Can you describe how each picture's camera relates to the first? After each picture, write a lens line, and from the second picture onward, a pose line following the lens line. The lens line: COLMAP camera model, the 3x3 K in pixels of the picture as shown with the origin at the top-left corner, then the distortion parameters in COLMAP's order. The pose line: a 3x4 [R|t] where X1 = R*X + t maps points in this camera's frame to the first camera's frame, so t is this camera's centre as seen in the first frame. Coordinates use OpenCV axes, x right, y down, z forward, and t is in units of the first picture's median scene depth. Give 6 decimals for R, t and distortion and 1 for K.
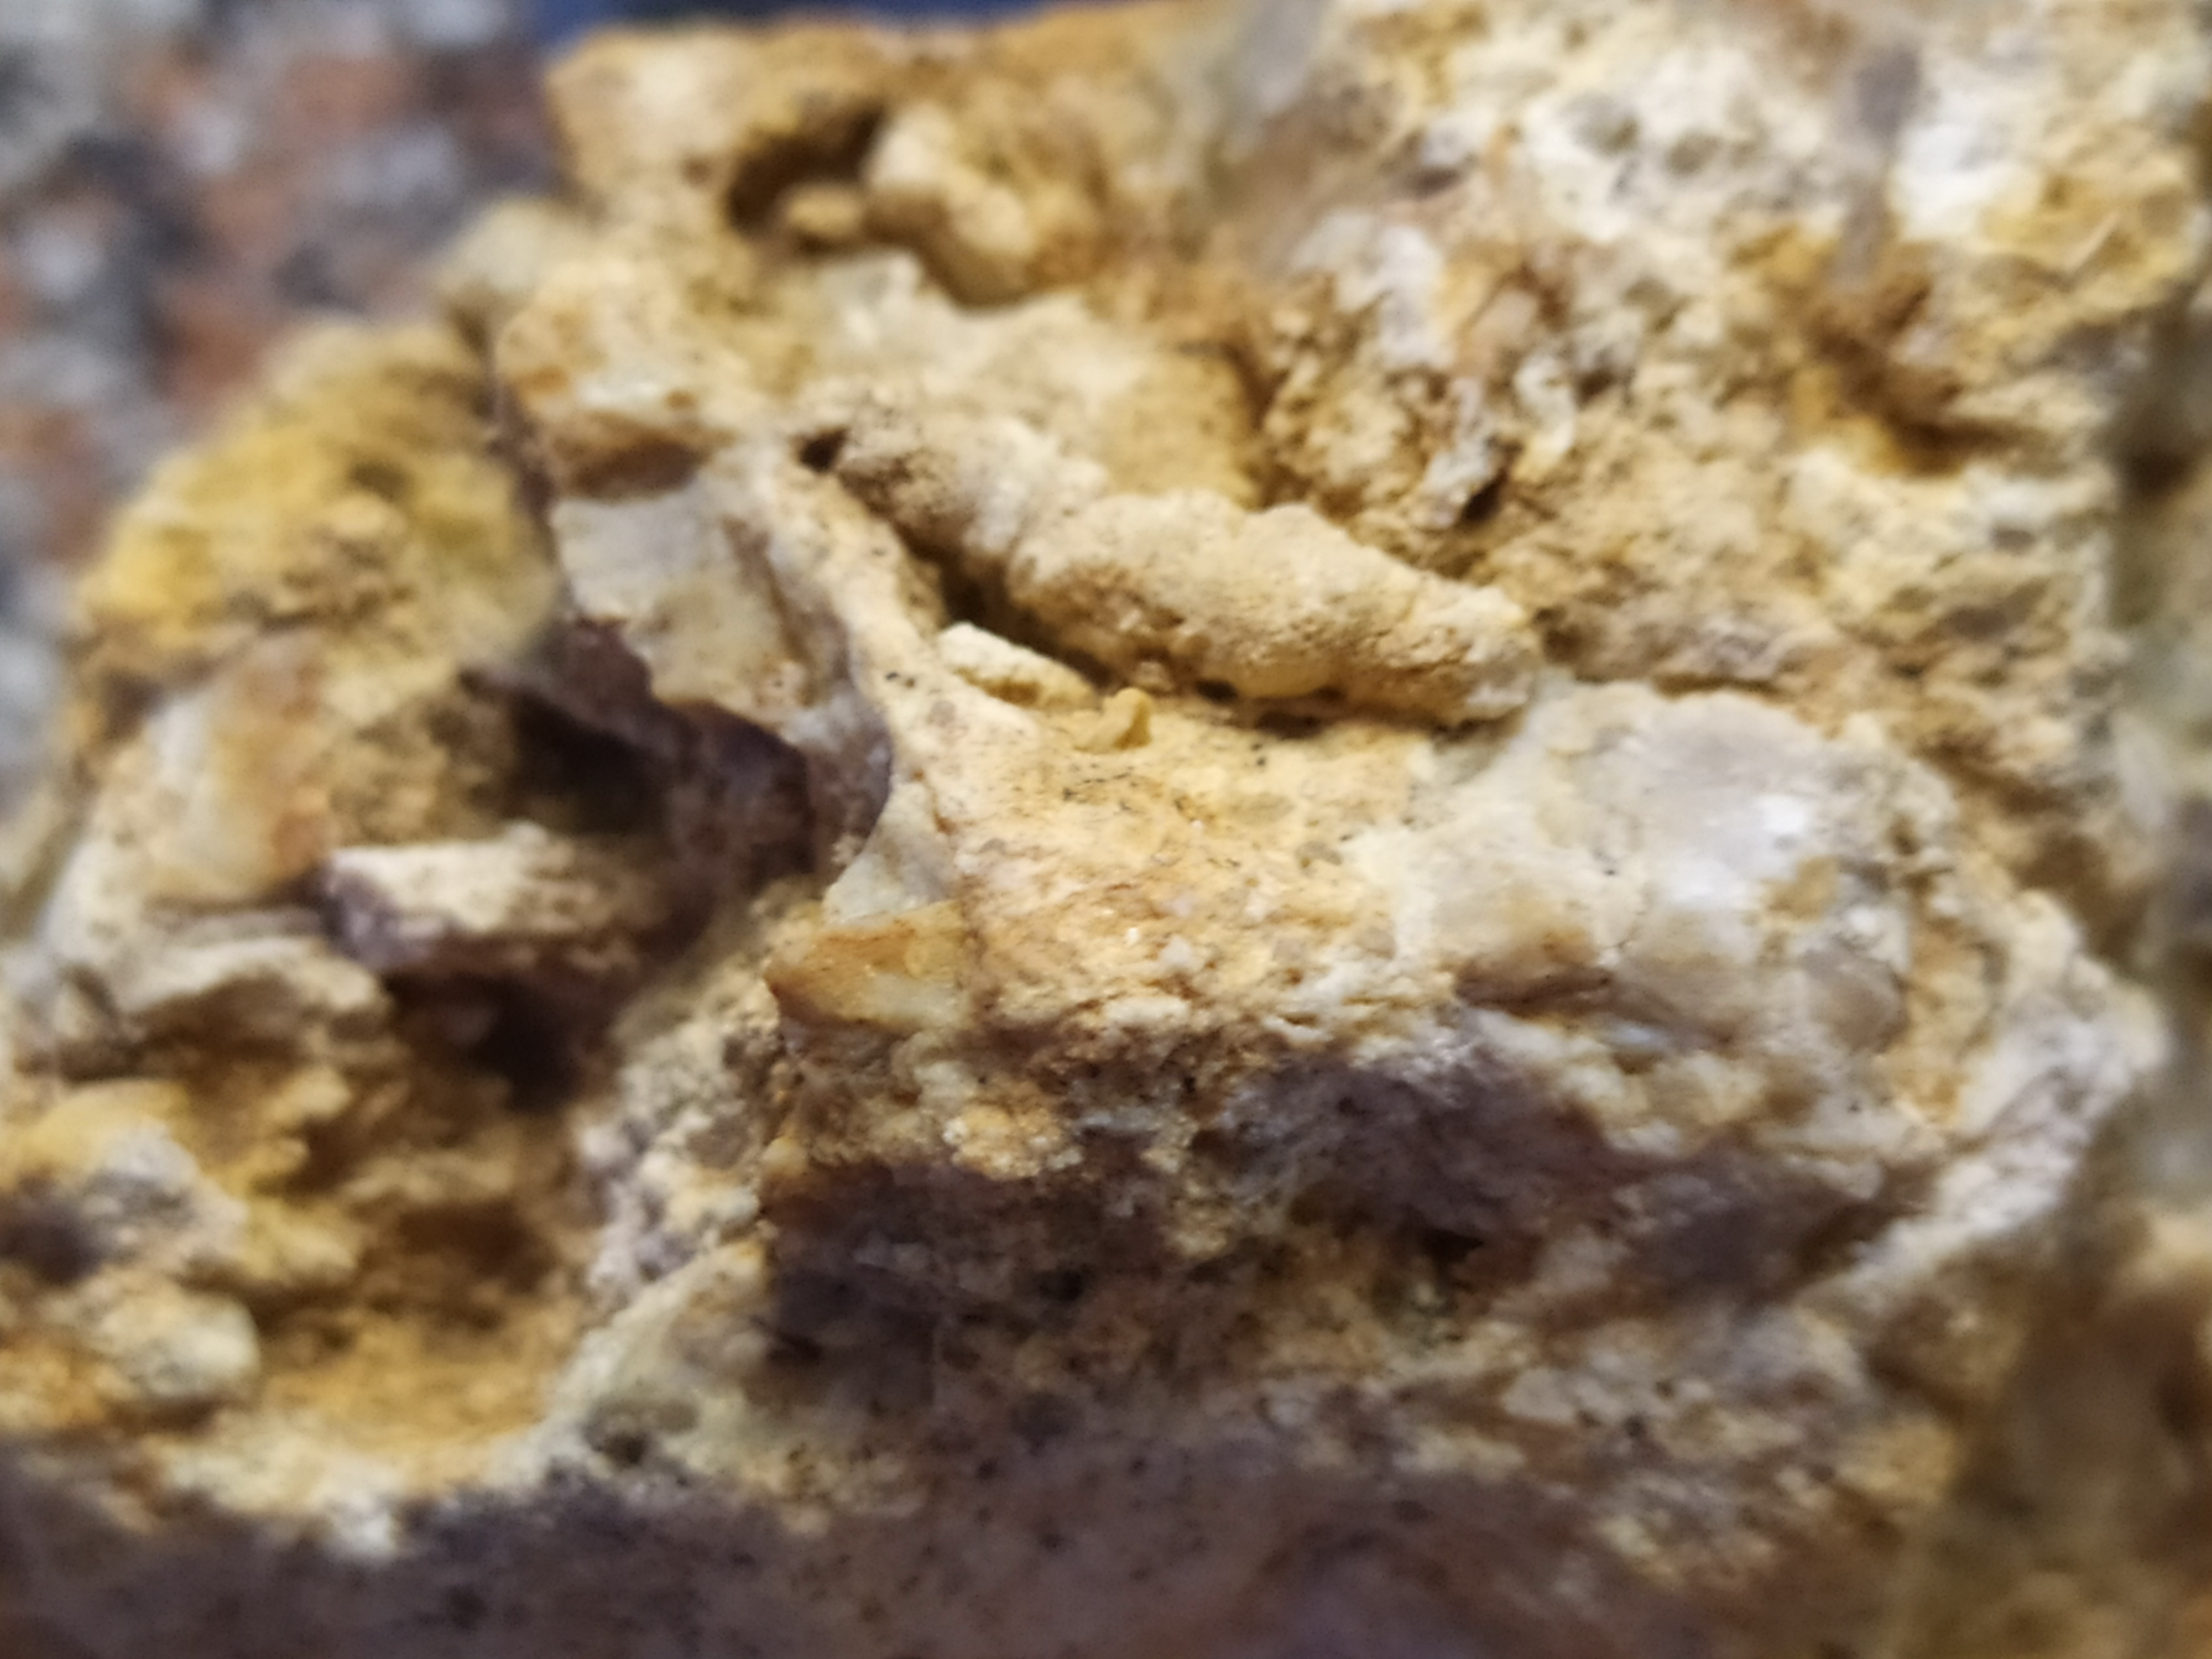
lens RADIAL K [[5043.3, 0, 1125.0], [0, 5043.3, 838.6], [0, 0, 1]] dist [-0.128133, 0.000000]
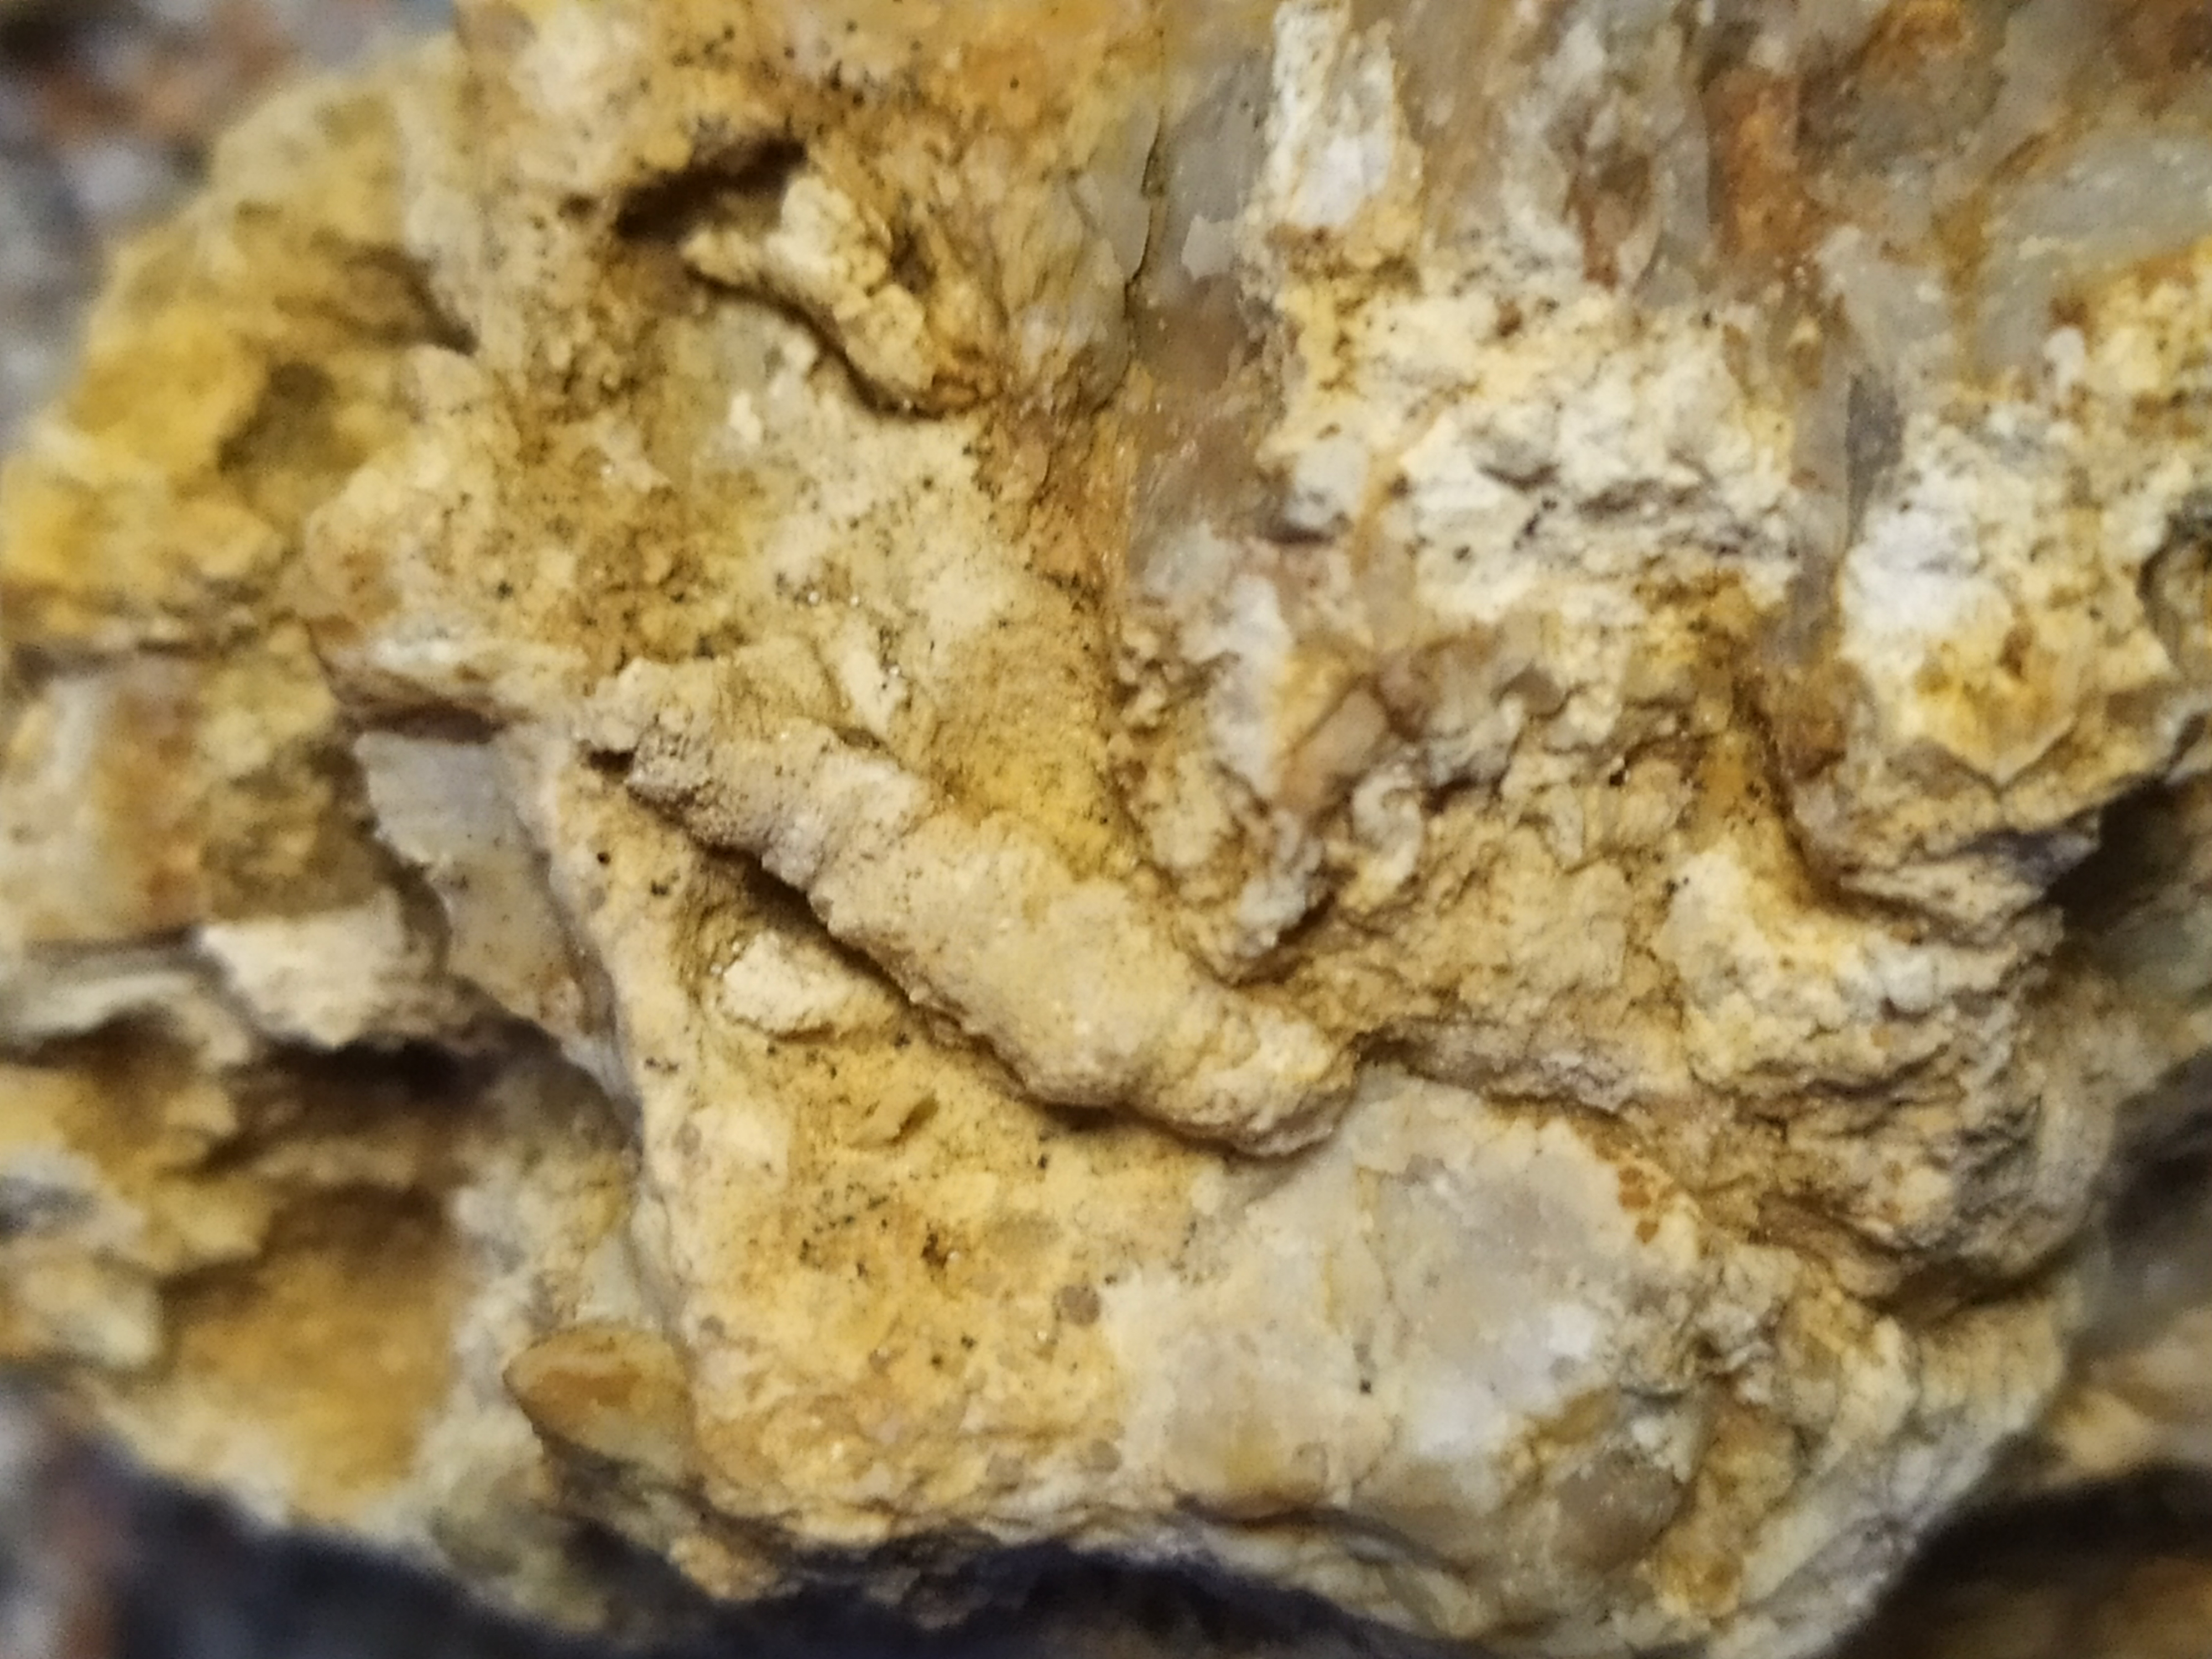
lens RADIAL K [[5043.3, 0, 1085.2], [0, 5043.3, 821.7], [0, 0, 1]] dist [-0.128133, 0.000000]
pose [[0.970668, 0.142117, -0.193923, 0.204465], [-0.010997, 0.831990, 0.554682, -0.579884], [0.240172, -0.536279, 0.809149, 0.267849]]
